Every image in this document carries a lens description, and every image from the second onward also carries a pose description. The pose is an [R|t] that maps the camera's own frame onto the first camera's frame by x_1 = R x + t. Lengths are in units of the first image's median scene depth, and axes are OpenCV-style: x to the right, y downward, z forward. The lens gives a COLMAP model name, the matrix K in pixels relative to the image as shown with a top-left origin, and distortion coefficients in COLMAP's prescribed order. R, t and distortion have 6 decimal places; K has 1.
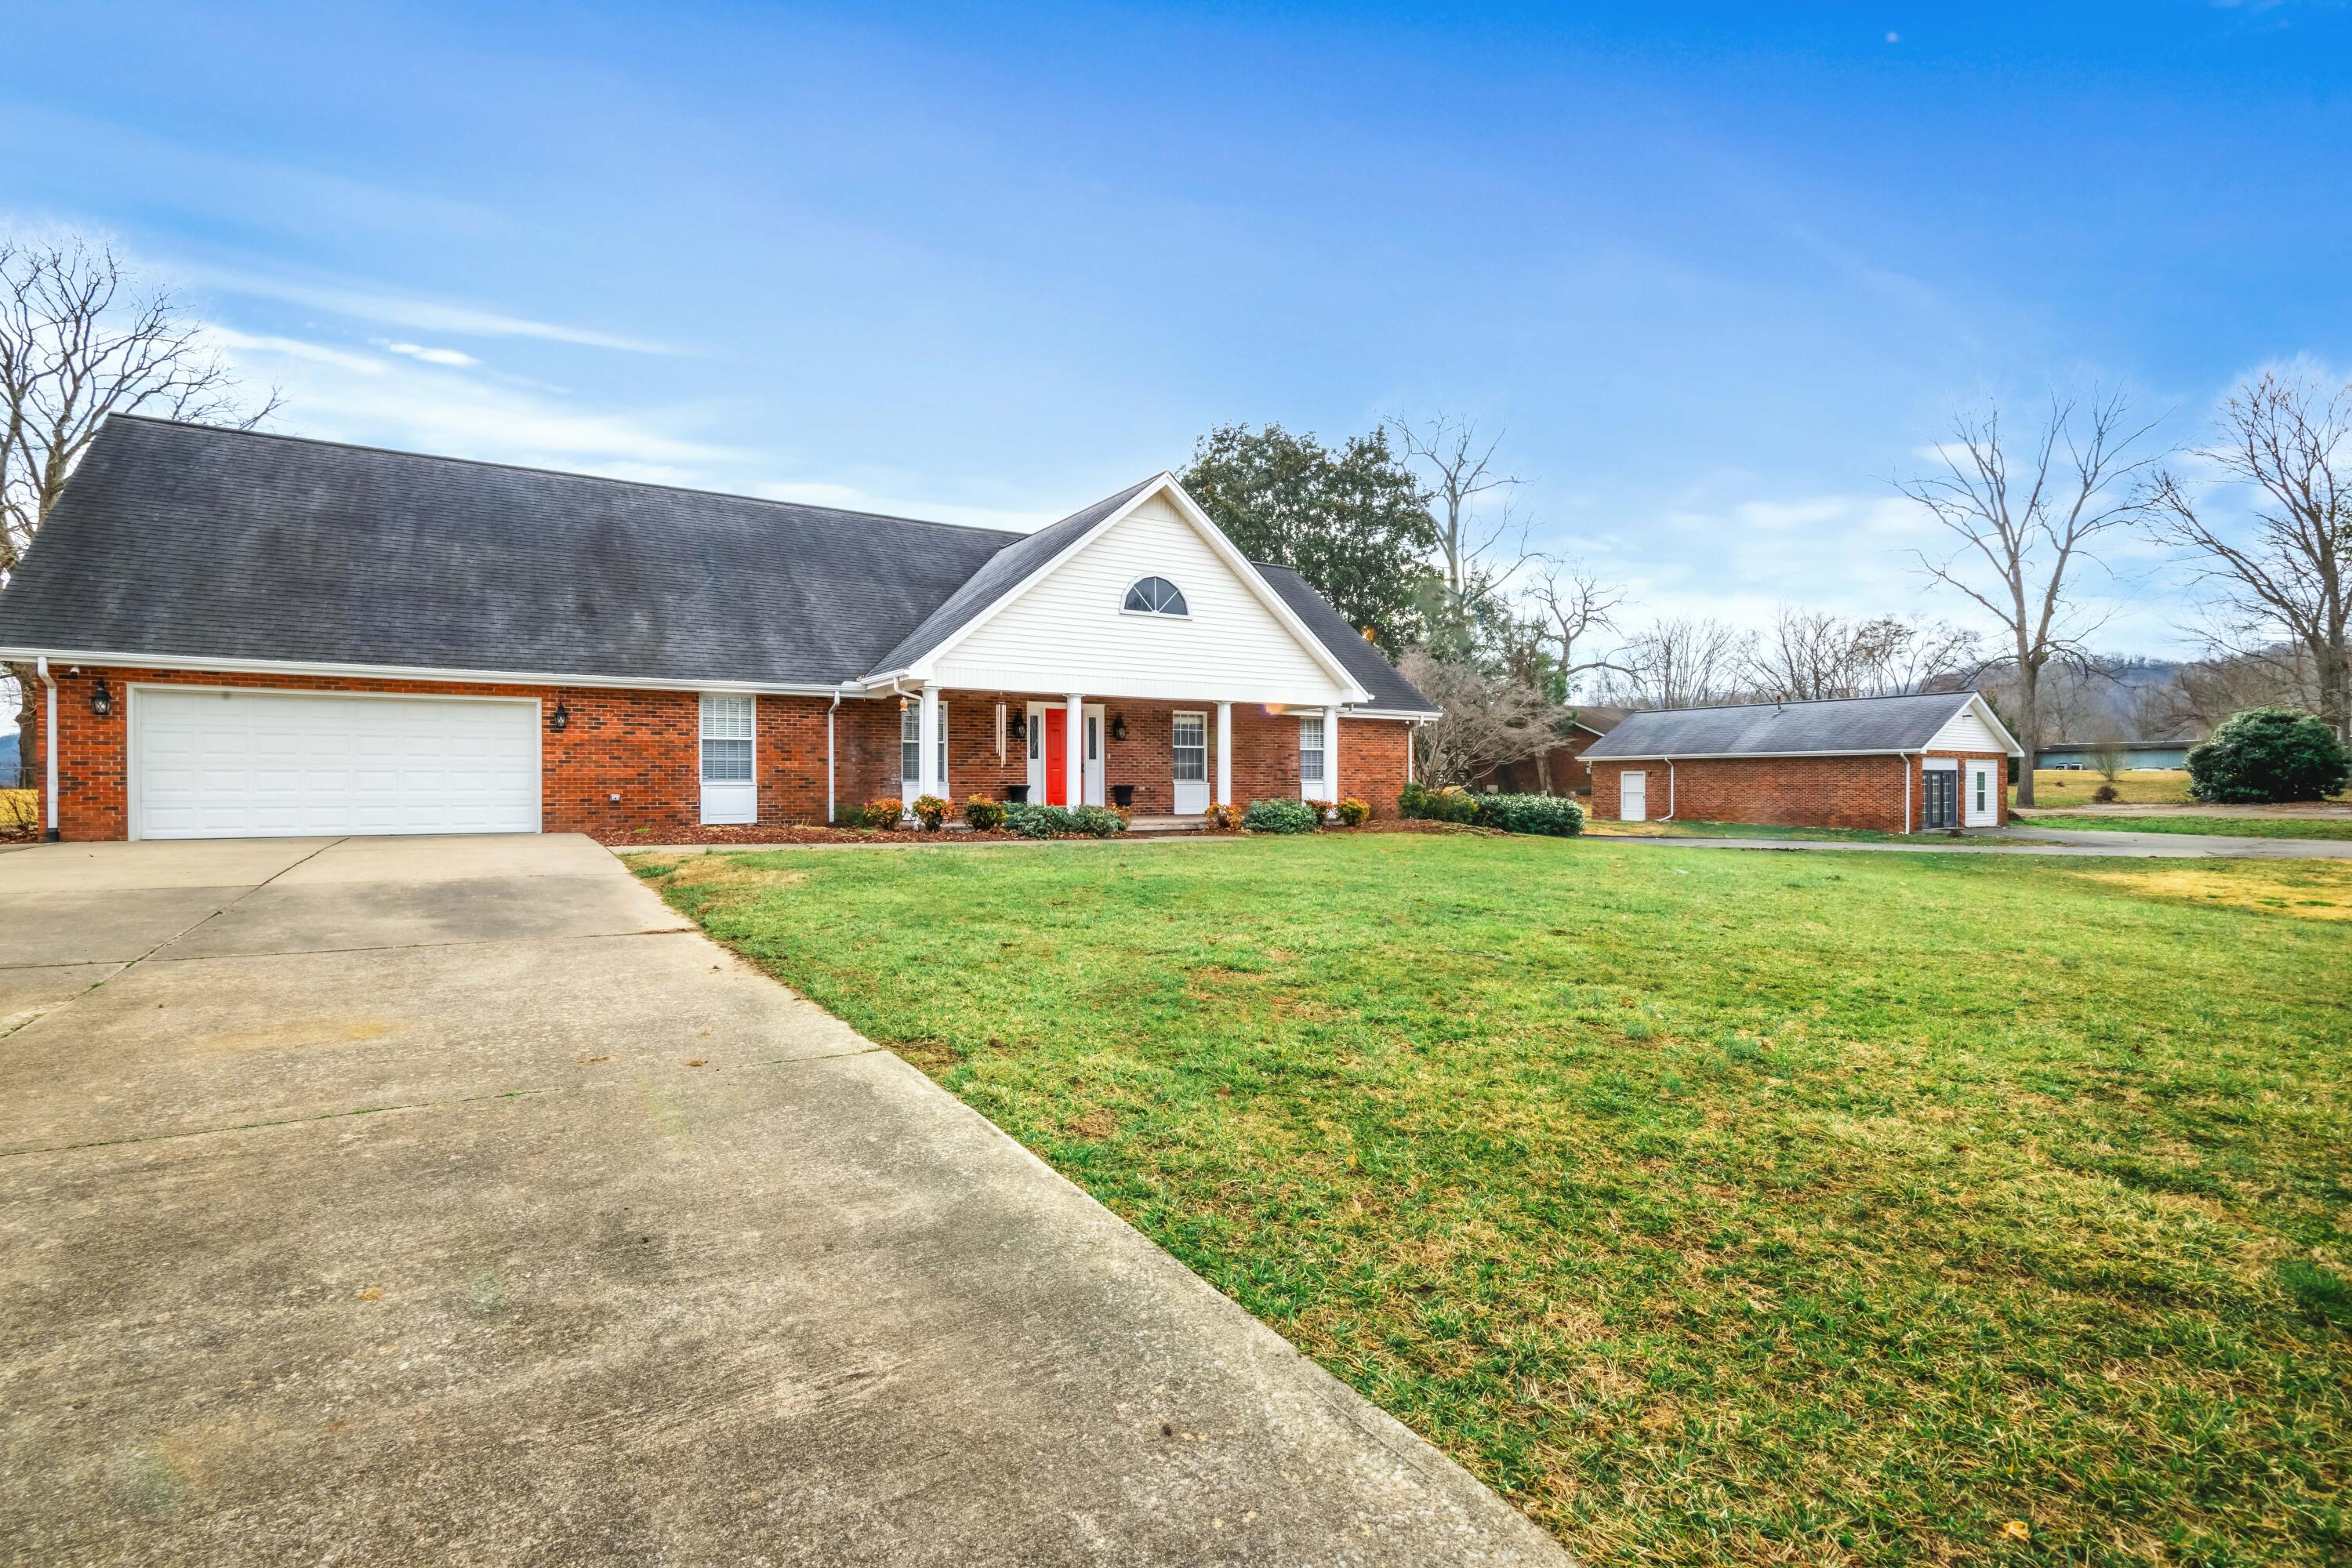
lens RADIAL K [[1090.6, 0, 1120.4], [0, 1090.6, 790.2], [0, 0, 1]] dist [-0.009937, -0.002147]
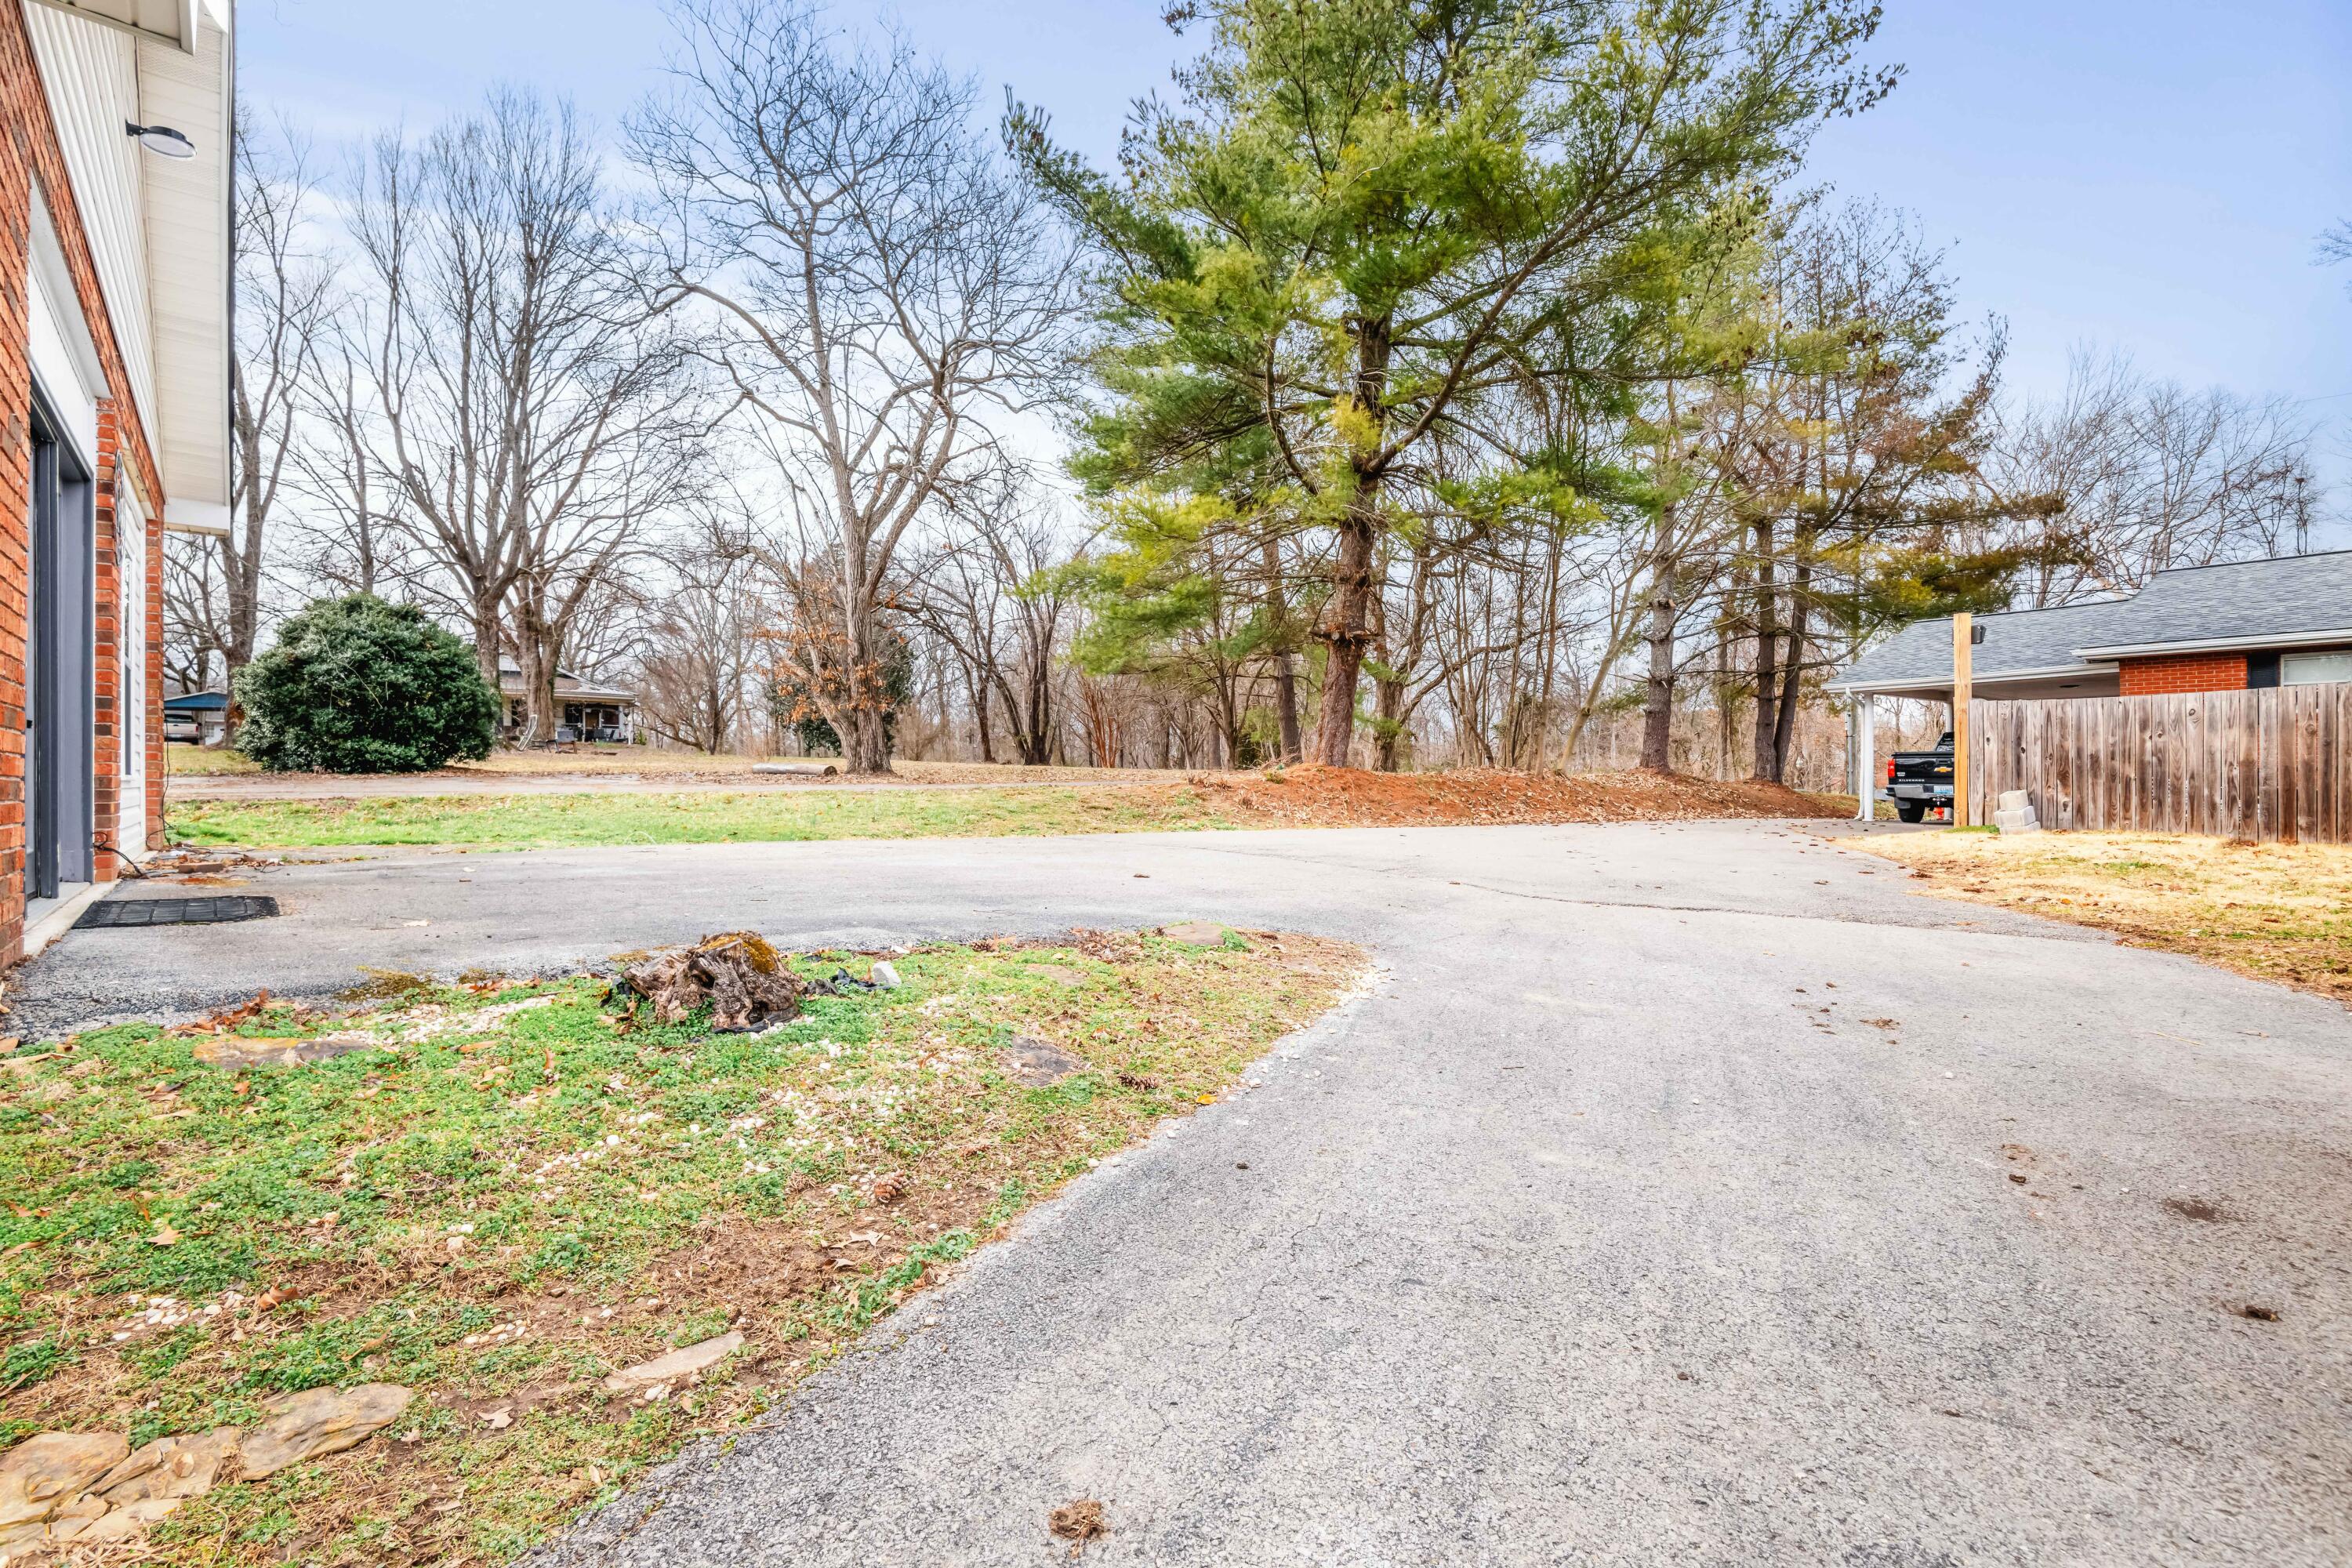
lens RADIAL K [[1090.6, 0, 1167.7], [0, 1090.6, 775.9], [0, 0, 1]] dist [-0.009937, -0.002147]
pose [[-0.146872, 0.003890, 0.989148, 1.124529], [0.006744, 0.999973, -0.002931, 0.039563], [-0.989133, 0.006240, -0.146894, 1.609612]]
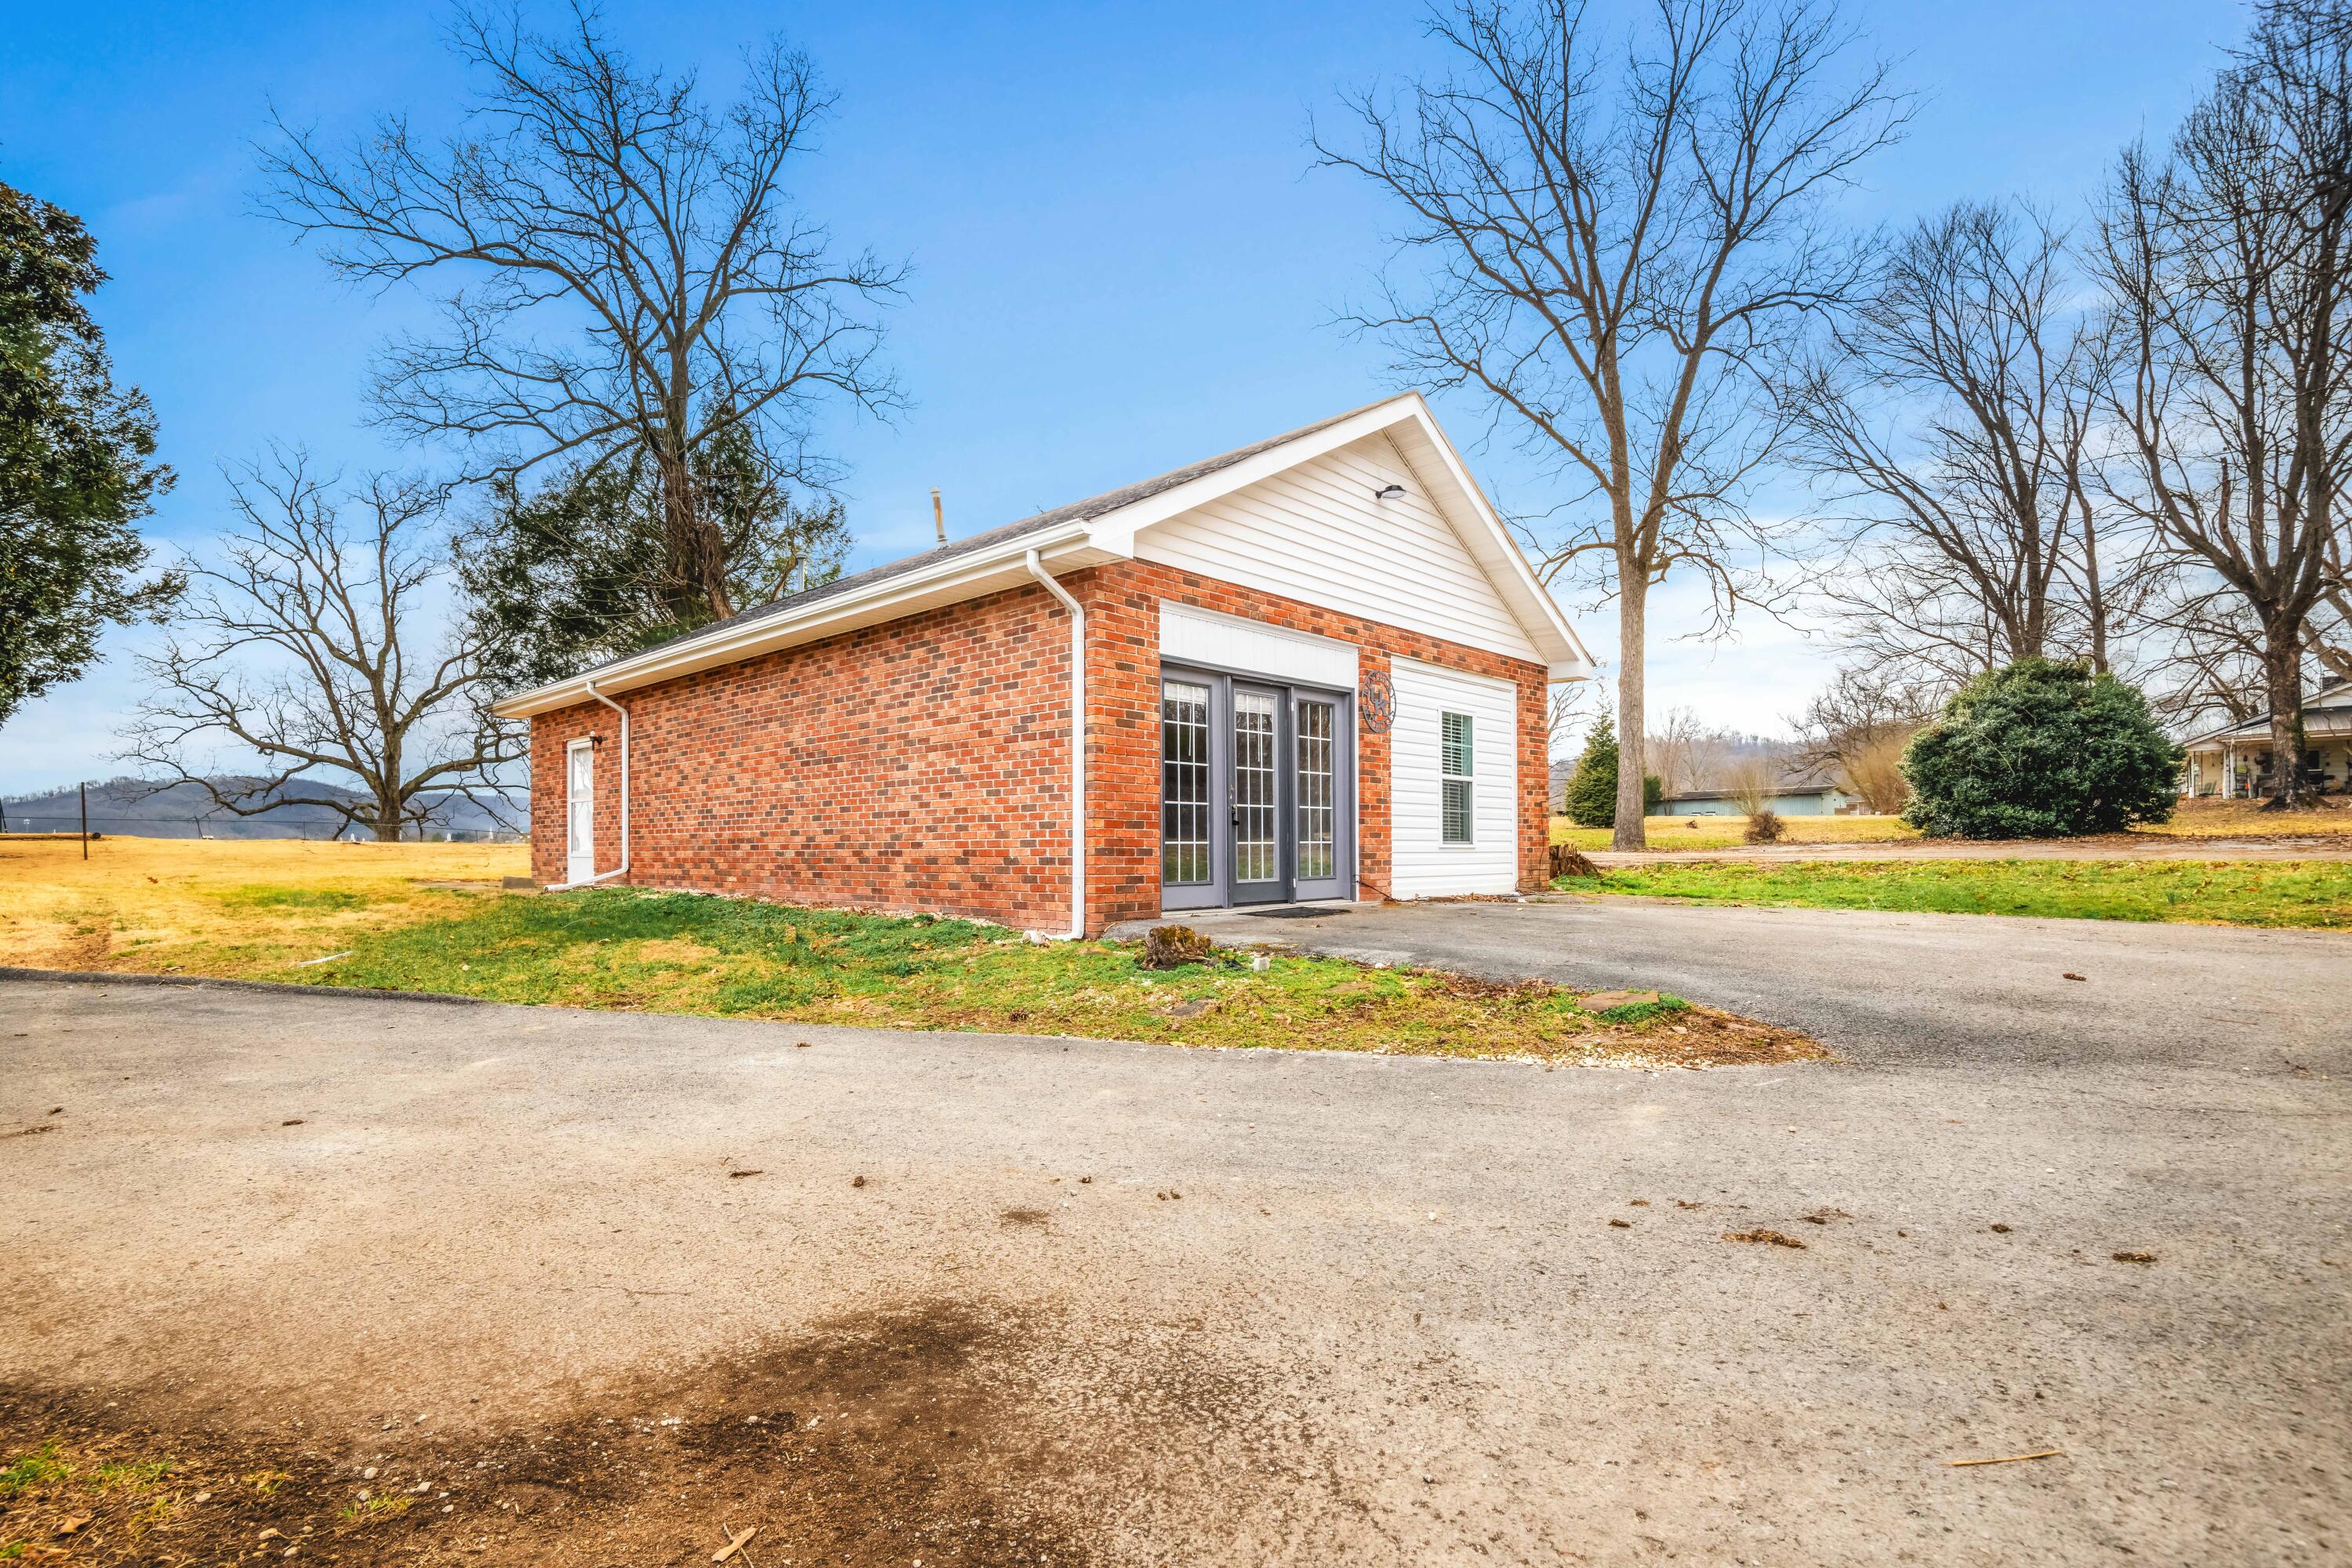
lens RADIAL K [[1090.6, 0, 1127.7], [0, 1090.6, 849.6], [0, 0, 1]] dist [-0.009937, -0.002147]
pose [[0.972467, -0.004582, 0.232997, 1.196088], [0.006479, 0.999952, -0.007378, 0.041568], [-0.232952, 0.008684, 0.972450, 1.373283]]
